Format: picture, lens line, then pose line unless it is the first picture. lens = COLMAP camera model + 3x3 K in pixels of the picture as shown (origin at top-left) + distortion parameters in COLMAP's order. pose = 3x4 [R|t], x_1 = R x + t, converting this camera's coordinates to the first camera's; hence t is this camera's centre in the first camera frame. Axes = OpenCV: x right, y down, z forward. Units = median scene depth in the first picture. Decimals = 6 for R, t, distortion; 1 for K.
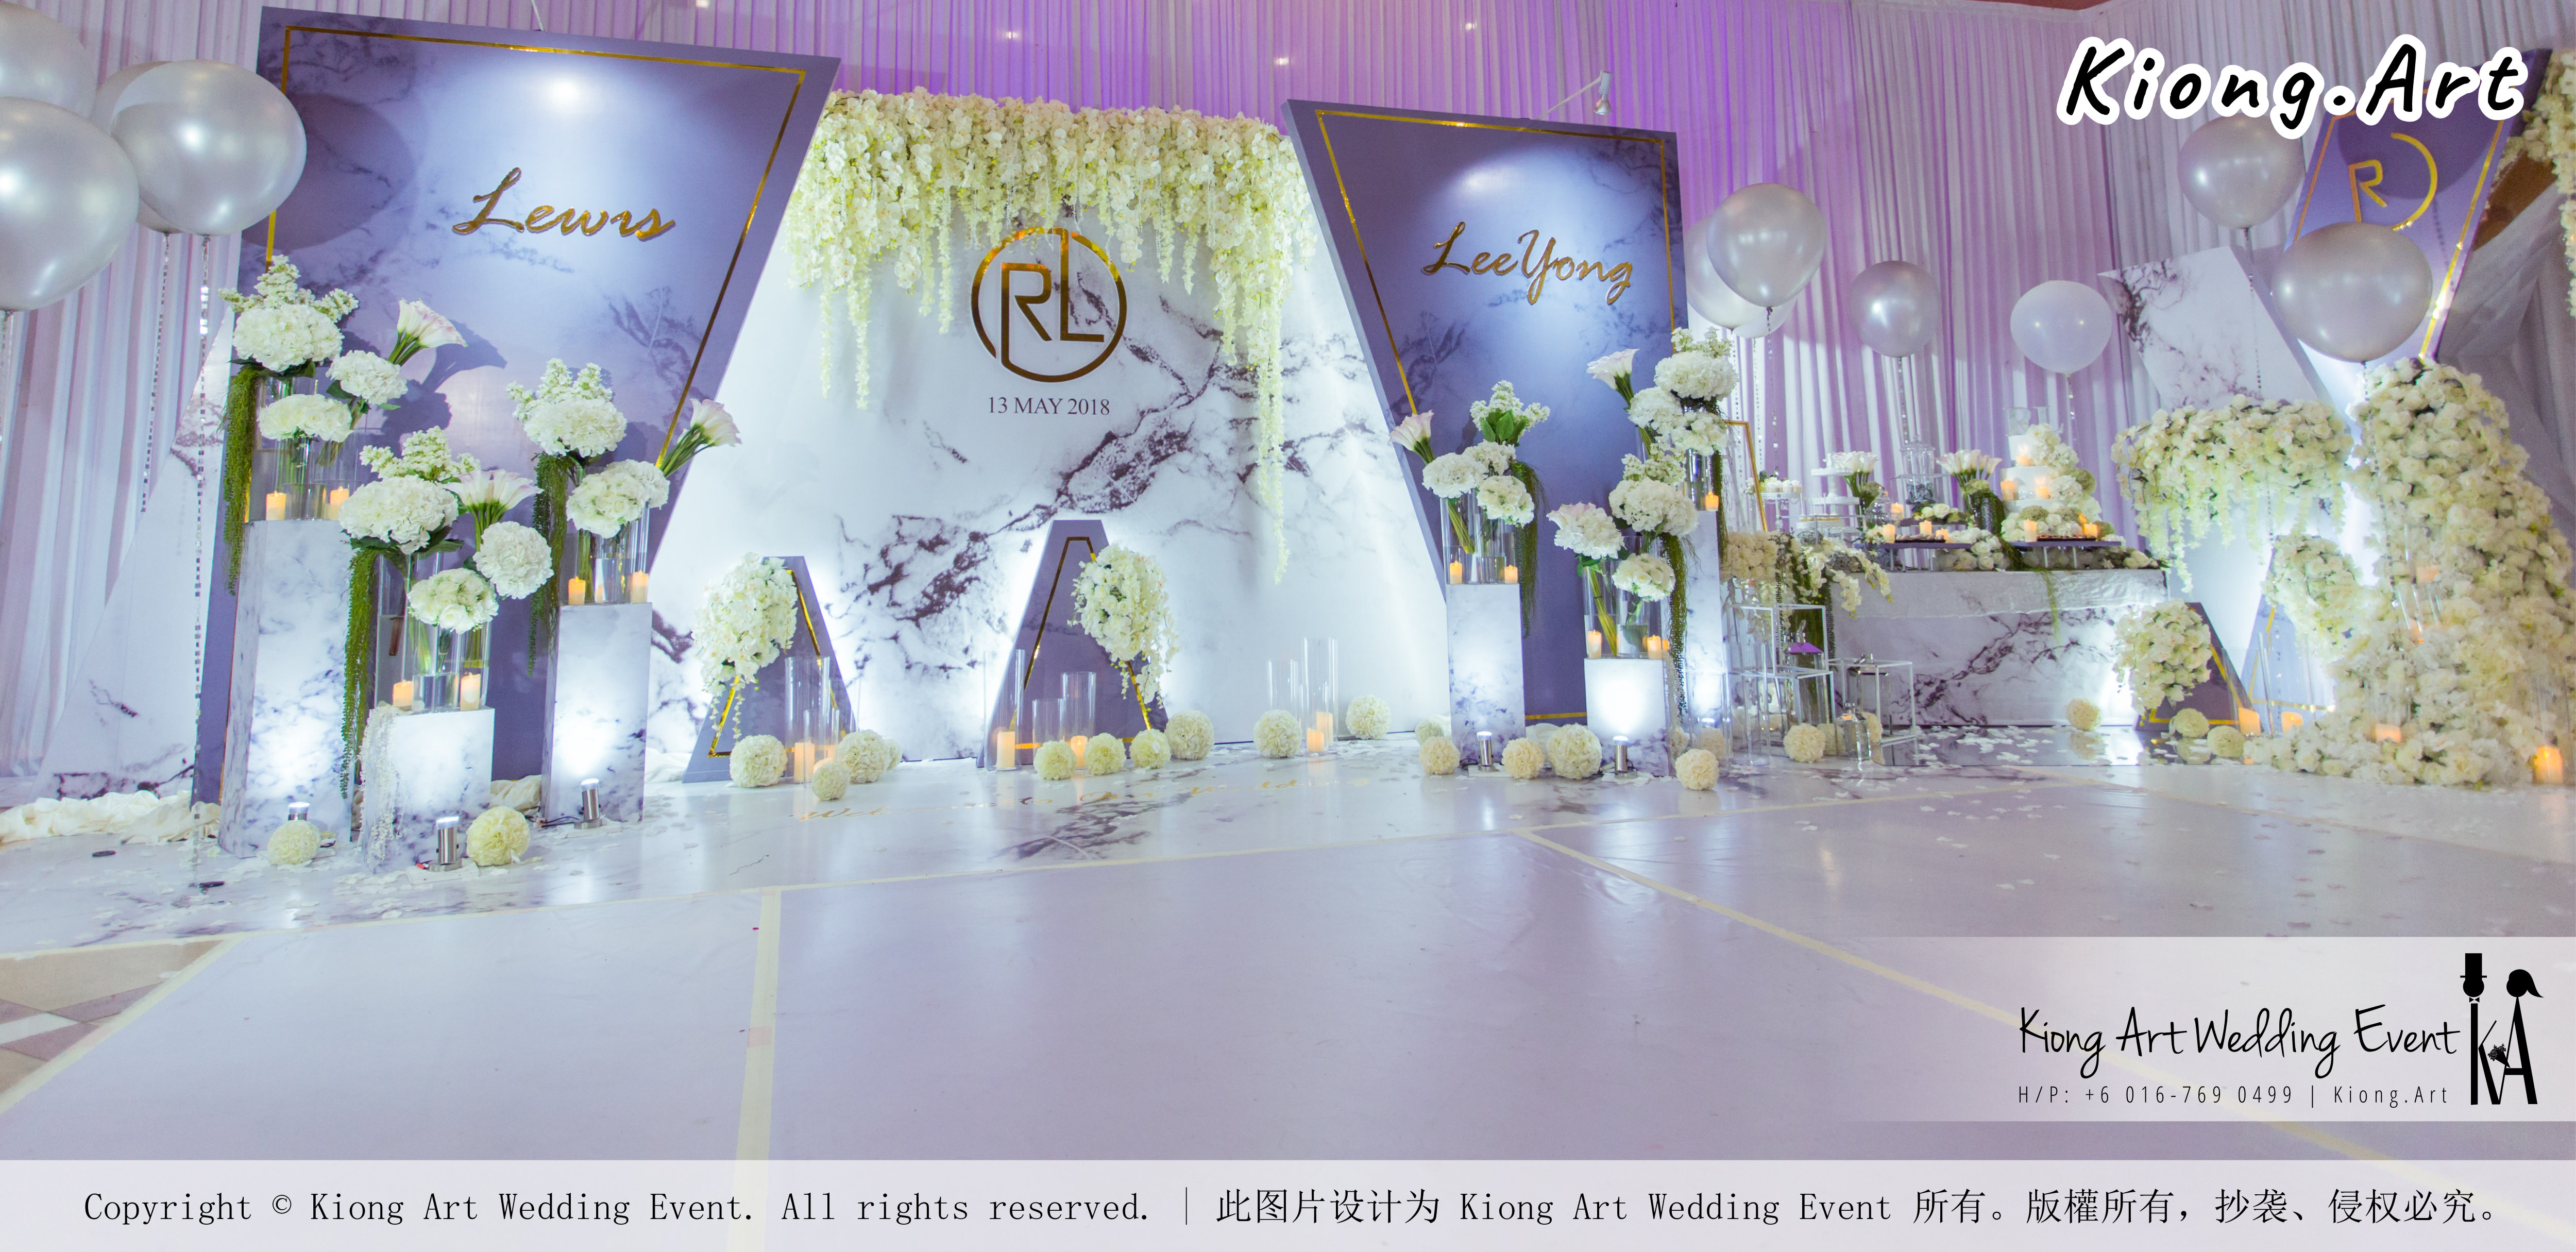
lens RADIAL K [[1379.5, 0, 1213.6], [0, 1379.5, 355.1], [0, 0, 1]] dist [0.001940, 0.000193]
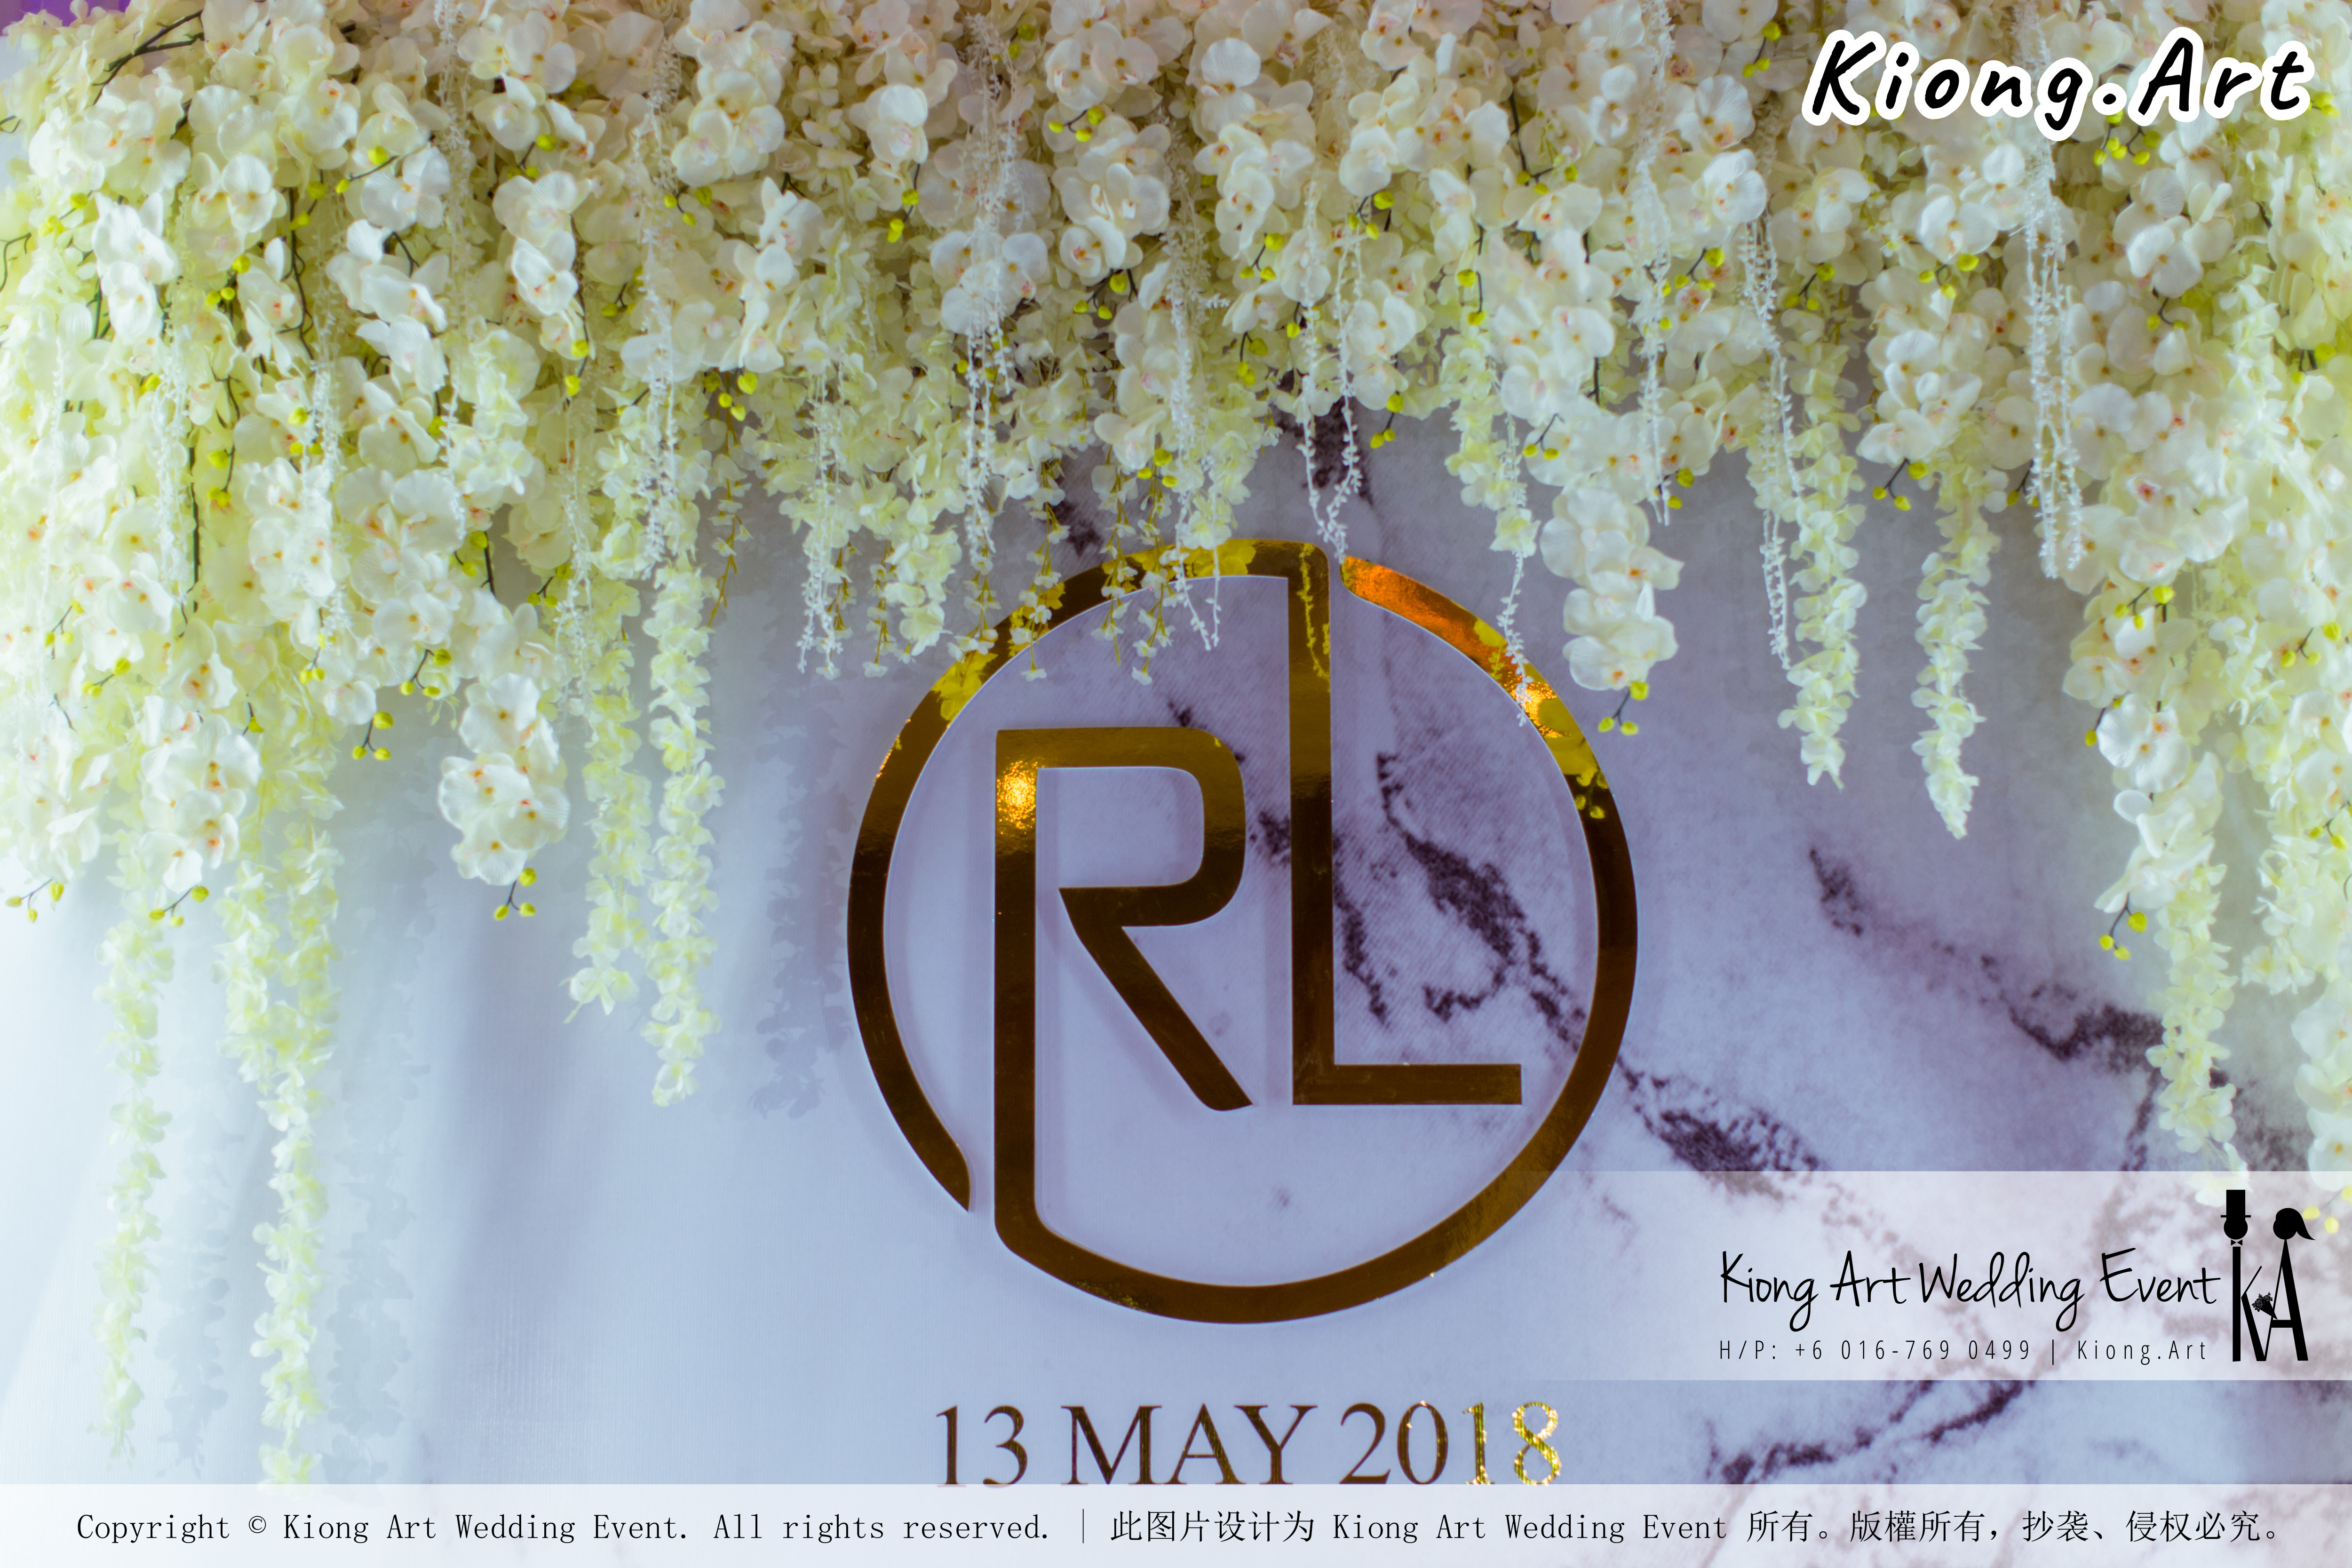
lens RADIAL K [[3402.2, 0, 1164.2], [0, 3402.2, 772.1], [0, 0, 1]] dist [0.022899, 0.011457]
pose [[0.943070, -0.058693, -0.327374, 0.033457], [0.040589, 0.997259, -0.061867, -0.028363], [0.330108, 0.045058, 0.942867, 0.527338]]
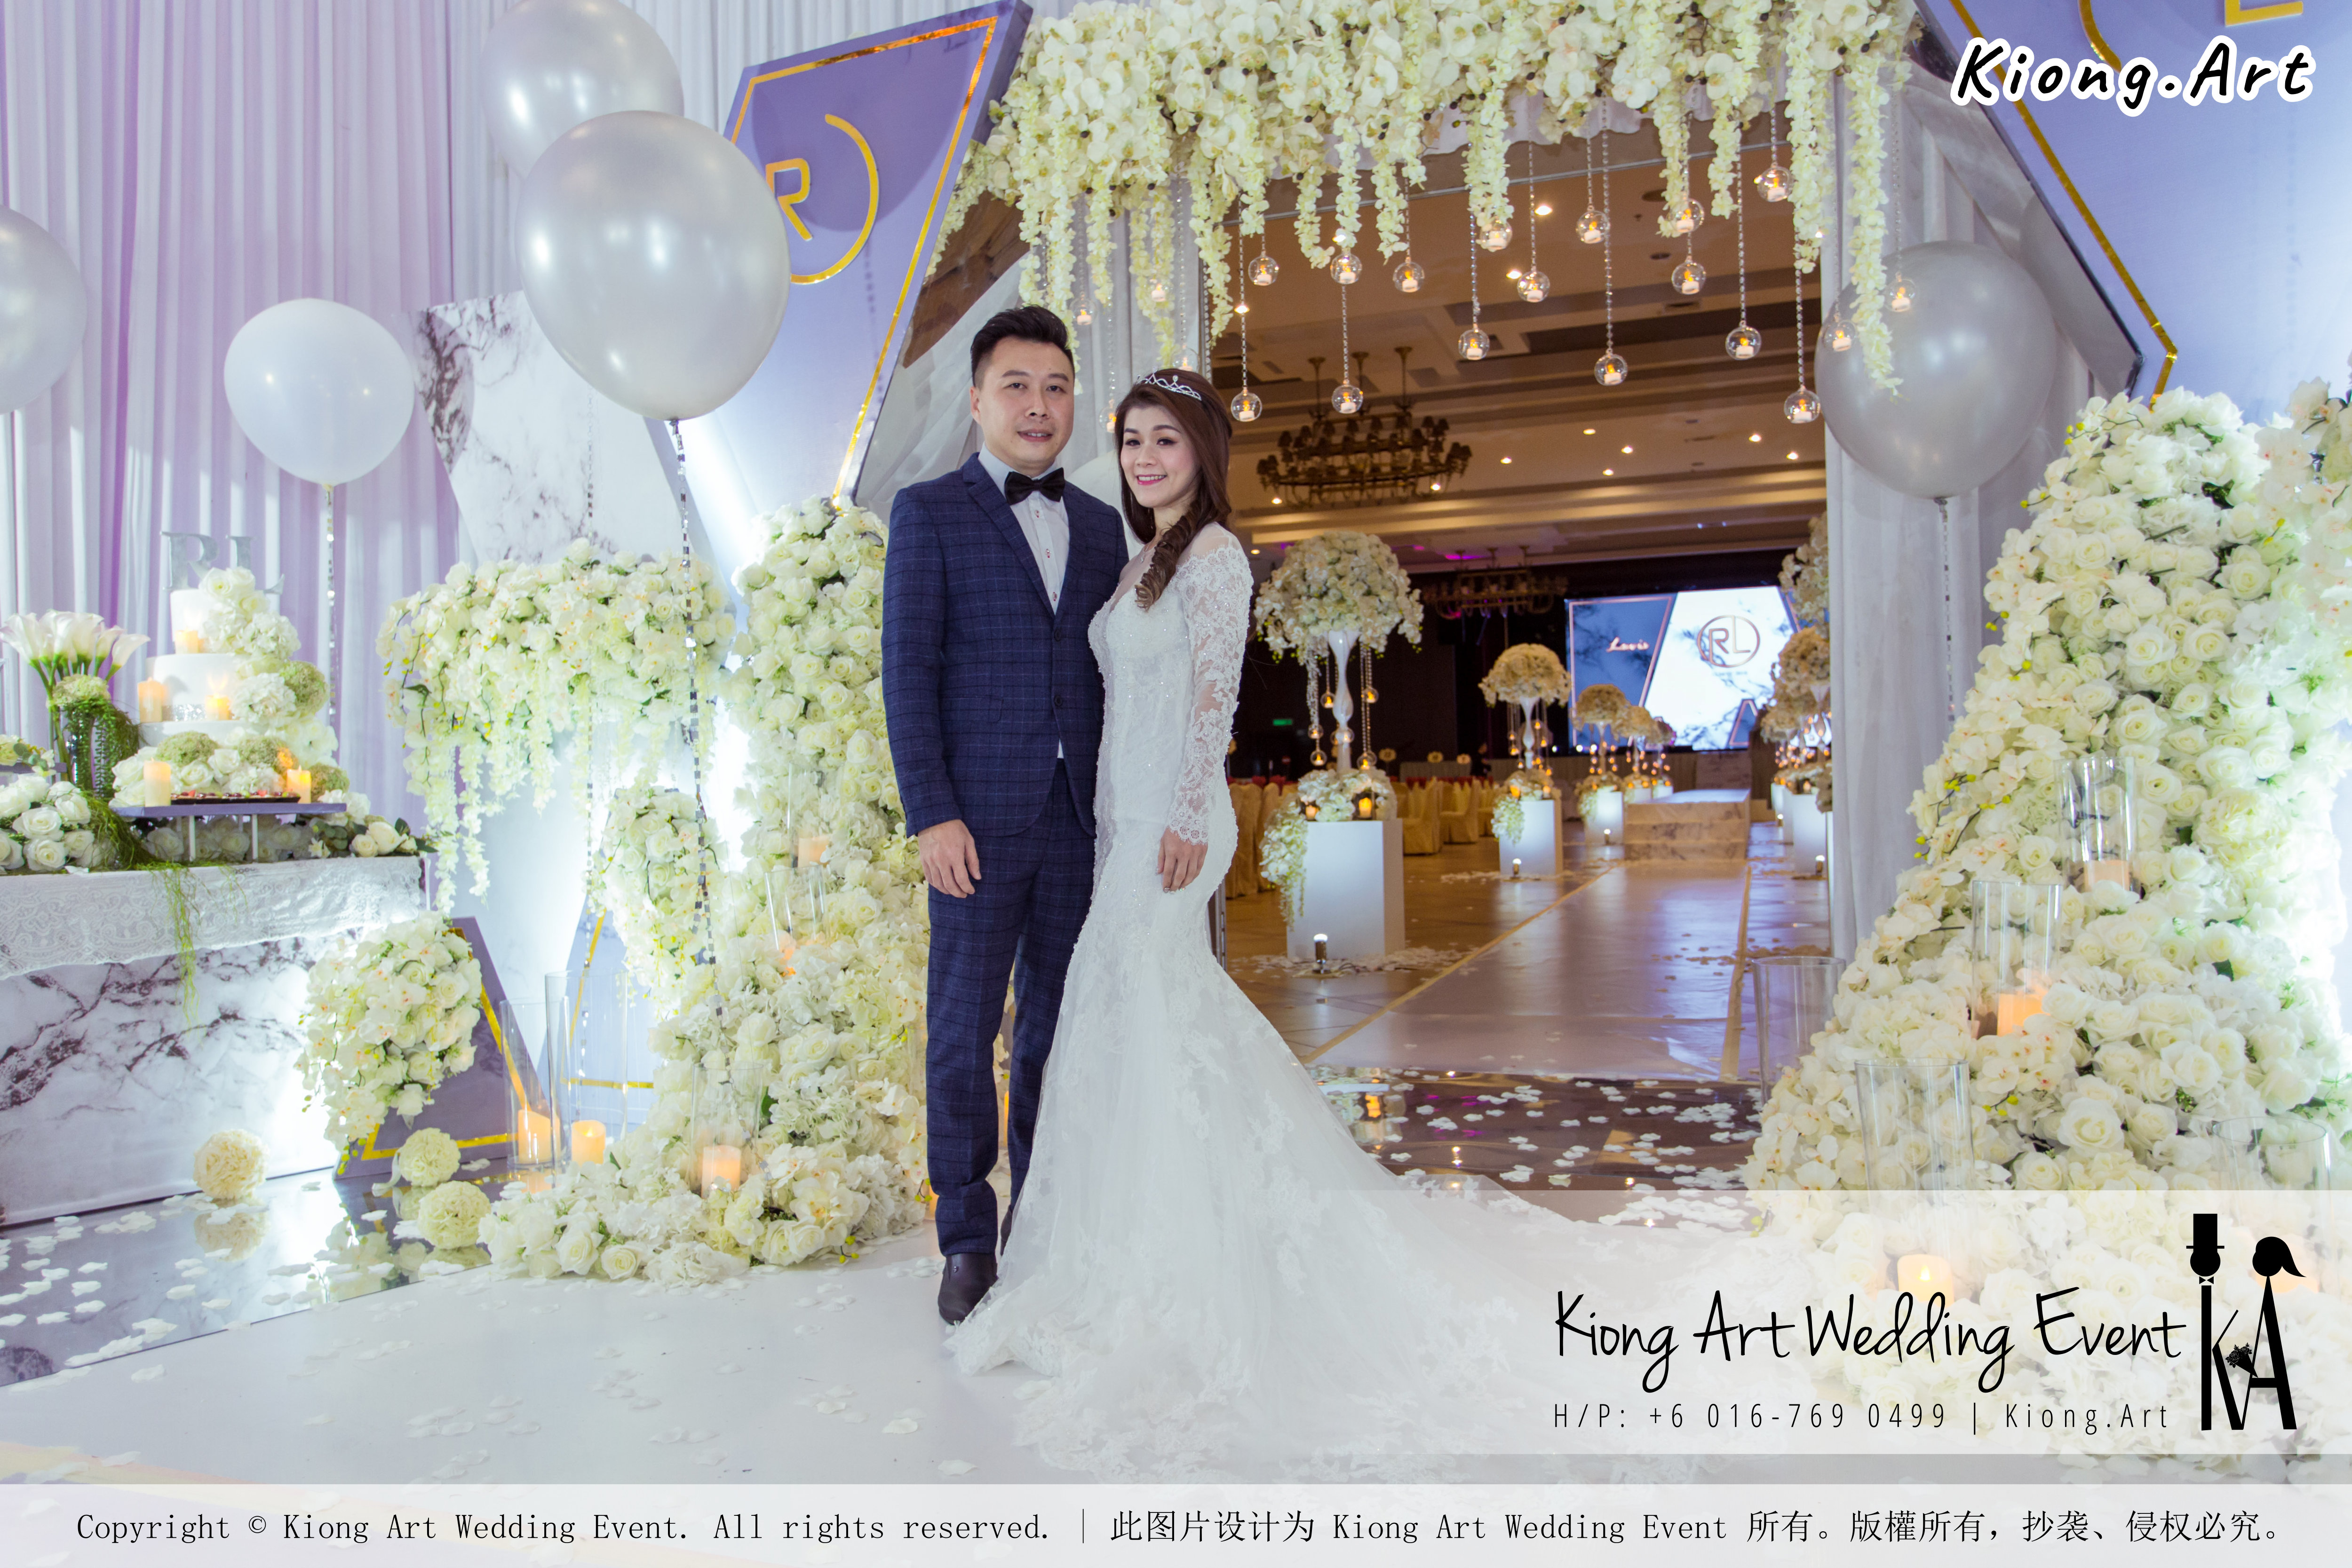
lens RADIAL K [[1658.9, 0, 1161.4], [0, 1658.9, 772.8], [0, 0, 1]] dist [-0.001276, 0.005018]
pose [[0.618185, 0.004814, 0.786018, 0.383332], [-0.086147, 0.994372, 0.061663, 0.064345], [-0.781298, -0.105833, 0.615120, 0.419106]]
